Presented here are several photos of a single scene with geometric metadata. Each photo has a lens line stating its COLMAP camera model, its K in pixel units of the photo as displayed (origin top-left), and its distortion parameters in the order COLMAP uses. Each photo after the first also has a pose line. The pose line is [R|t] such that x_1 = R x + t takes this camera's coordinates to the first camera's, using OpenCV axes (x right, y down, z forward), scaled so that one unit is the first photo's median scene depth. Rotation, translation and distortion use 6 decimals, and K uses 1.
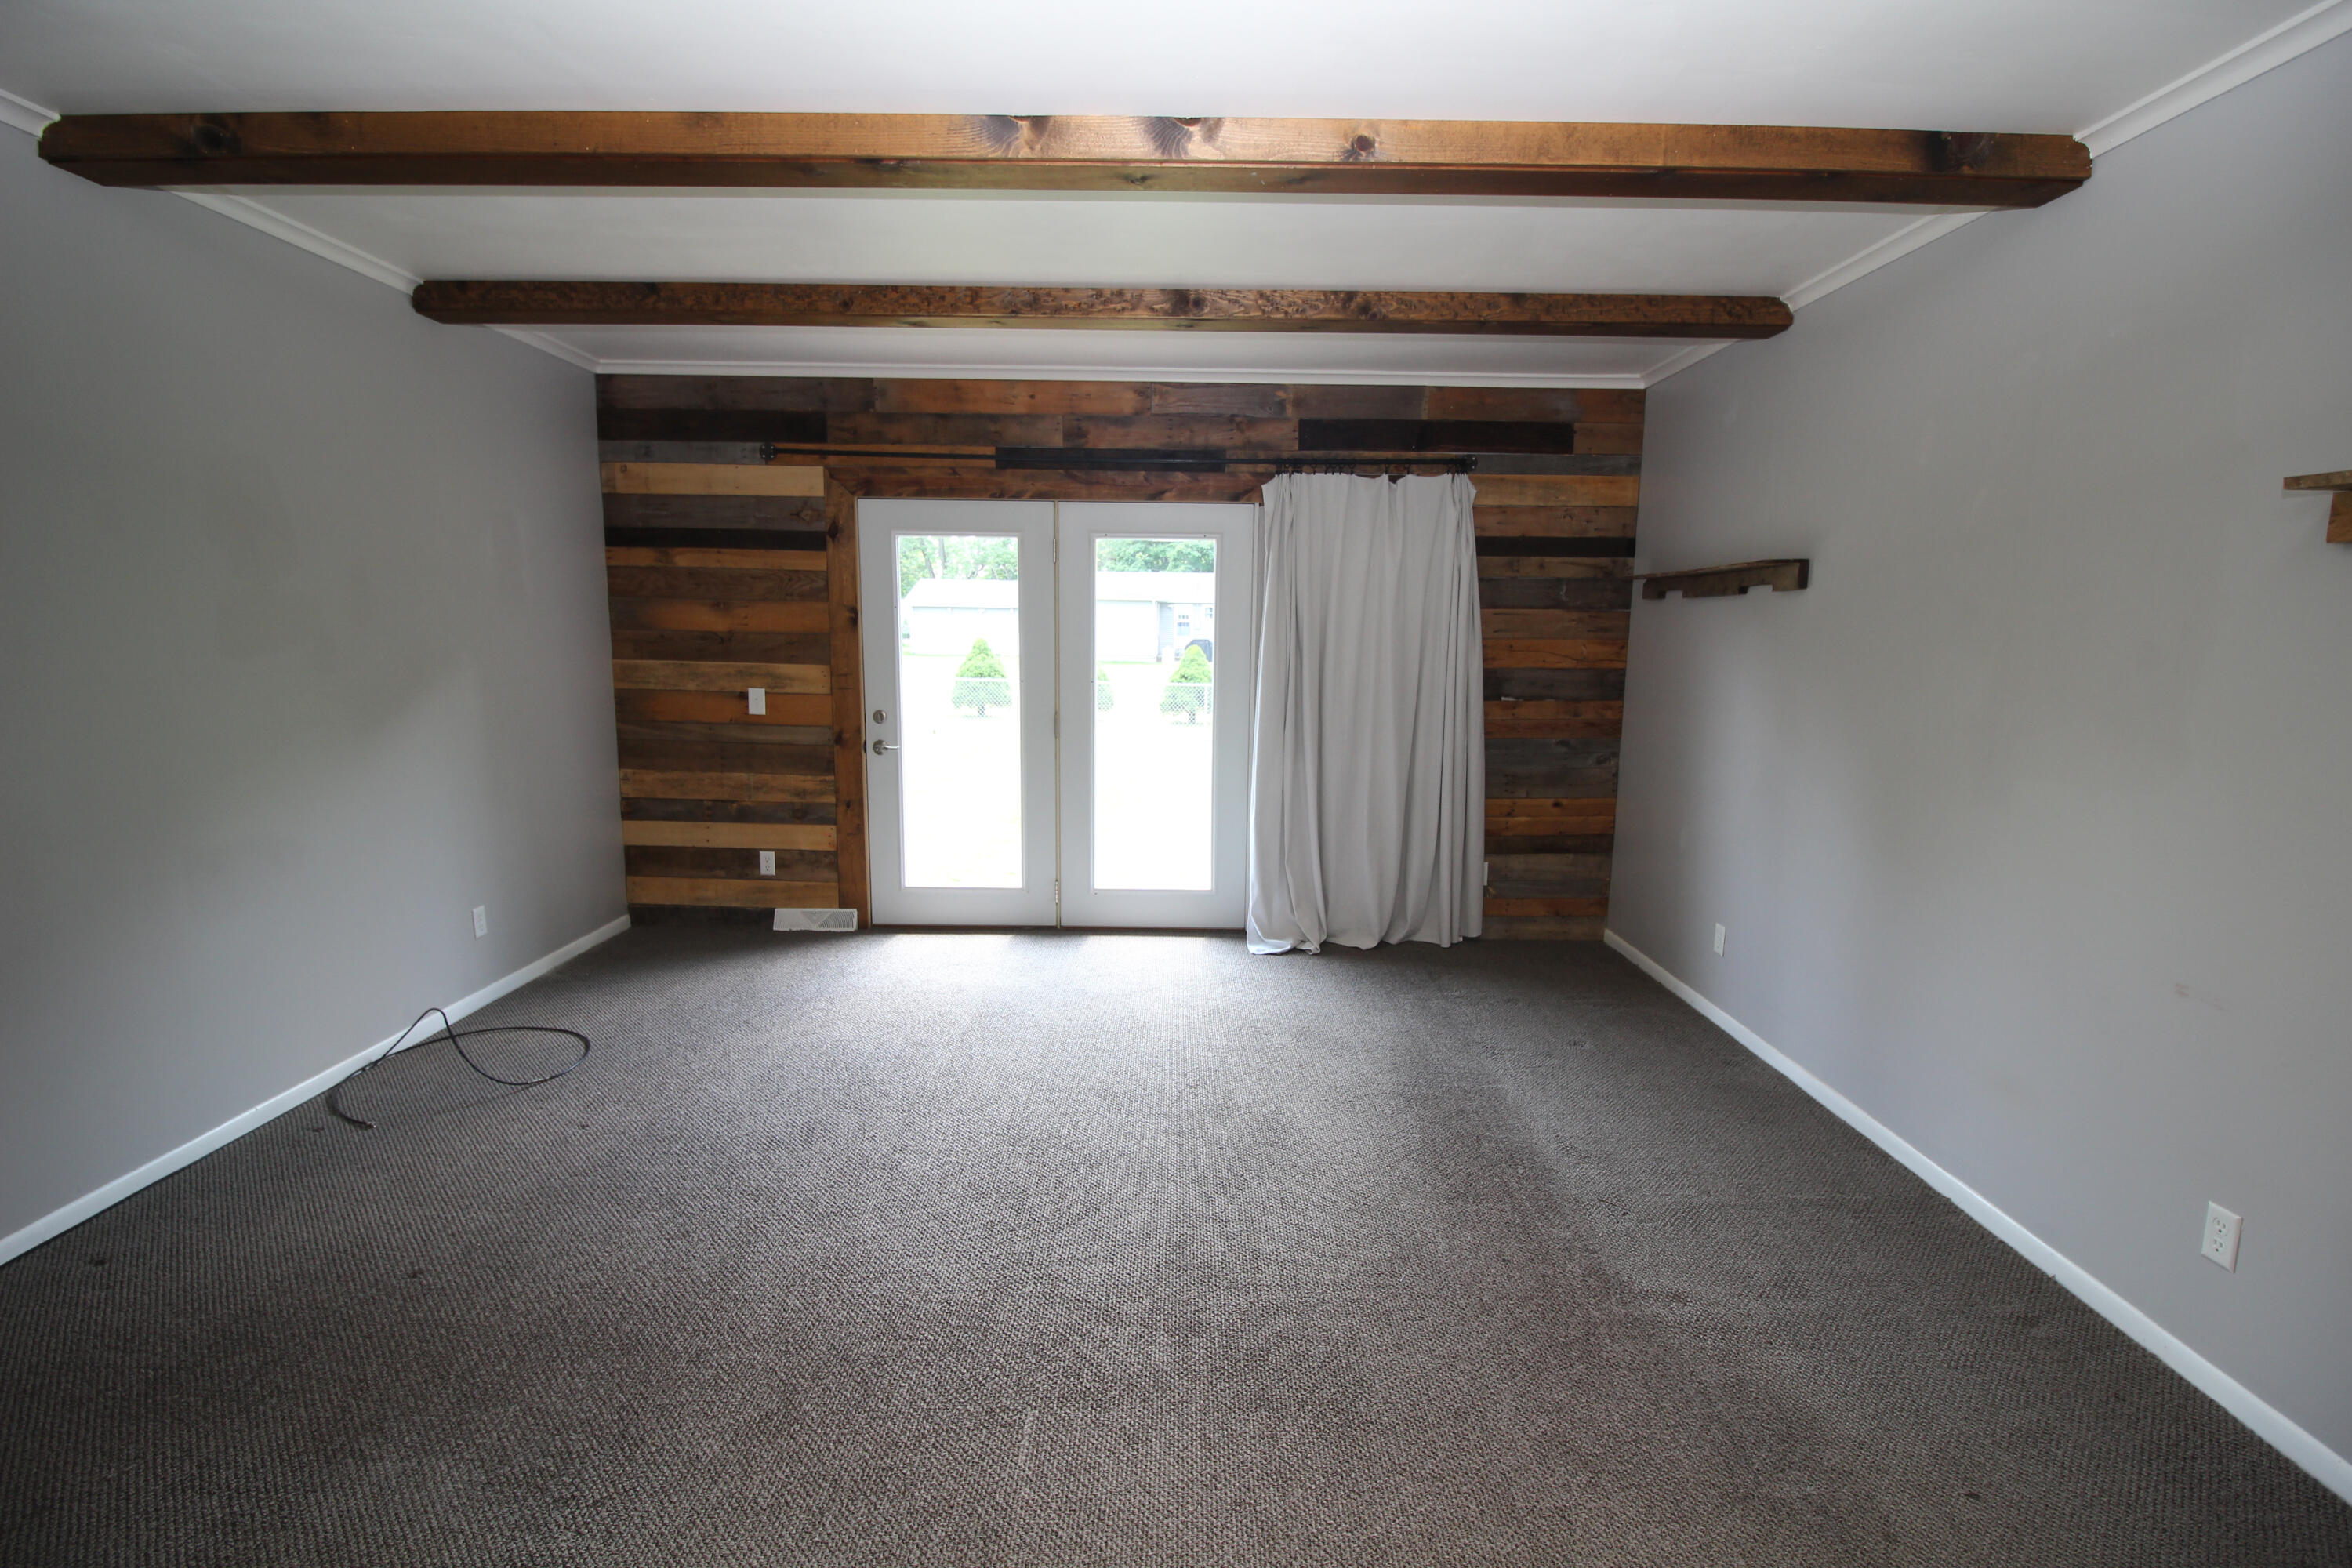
lens RADIAL K [[1097.2, 0, 1190.8], [0, 1097.2, 785.8], [0, 0, 1]] dist [-0.004309, -0.011830]
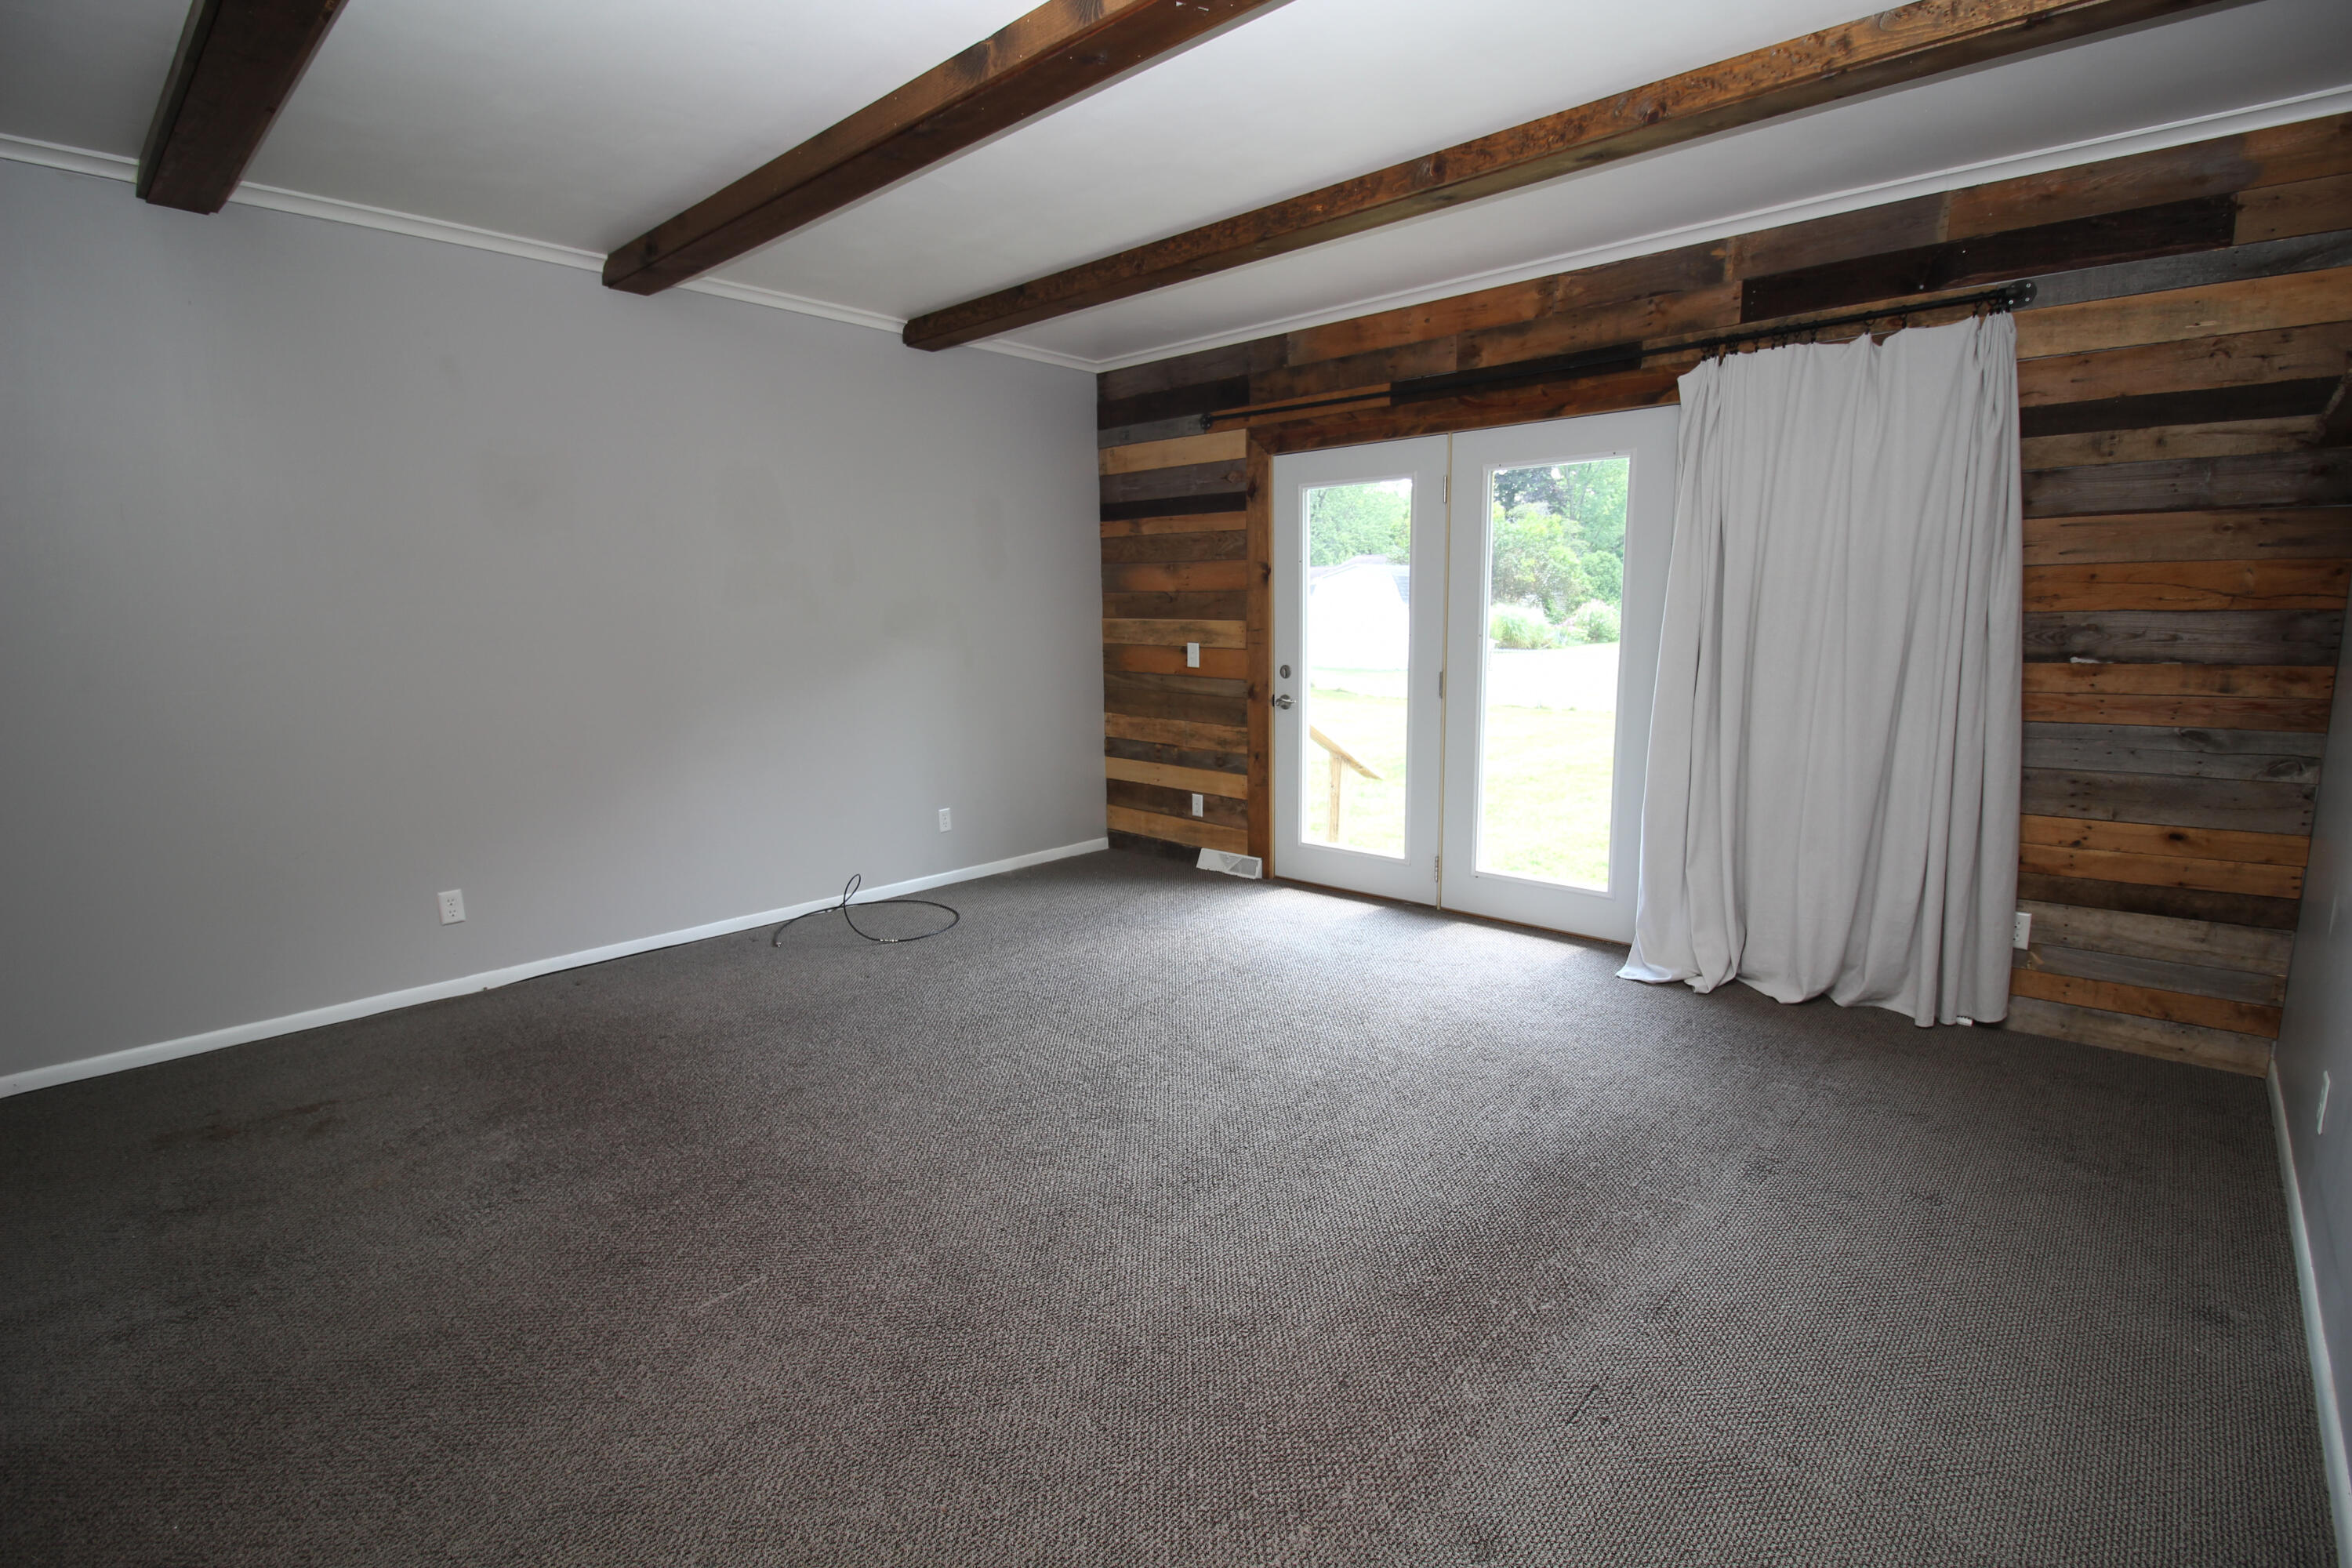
lens RADIAL K [[1097.2, 0, 1164.8], [0, 1097.2, 786.3], [0, 0, 1]] dist [-0.004309, -0.011830]
pose [[0.731760, 0.087695, -0.675897, 0.337473], [-0.076905, 0.995978, 0.045964, 0.004591], [0.677210, 0.018345, 0.735561, 0.188570]]
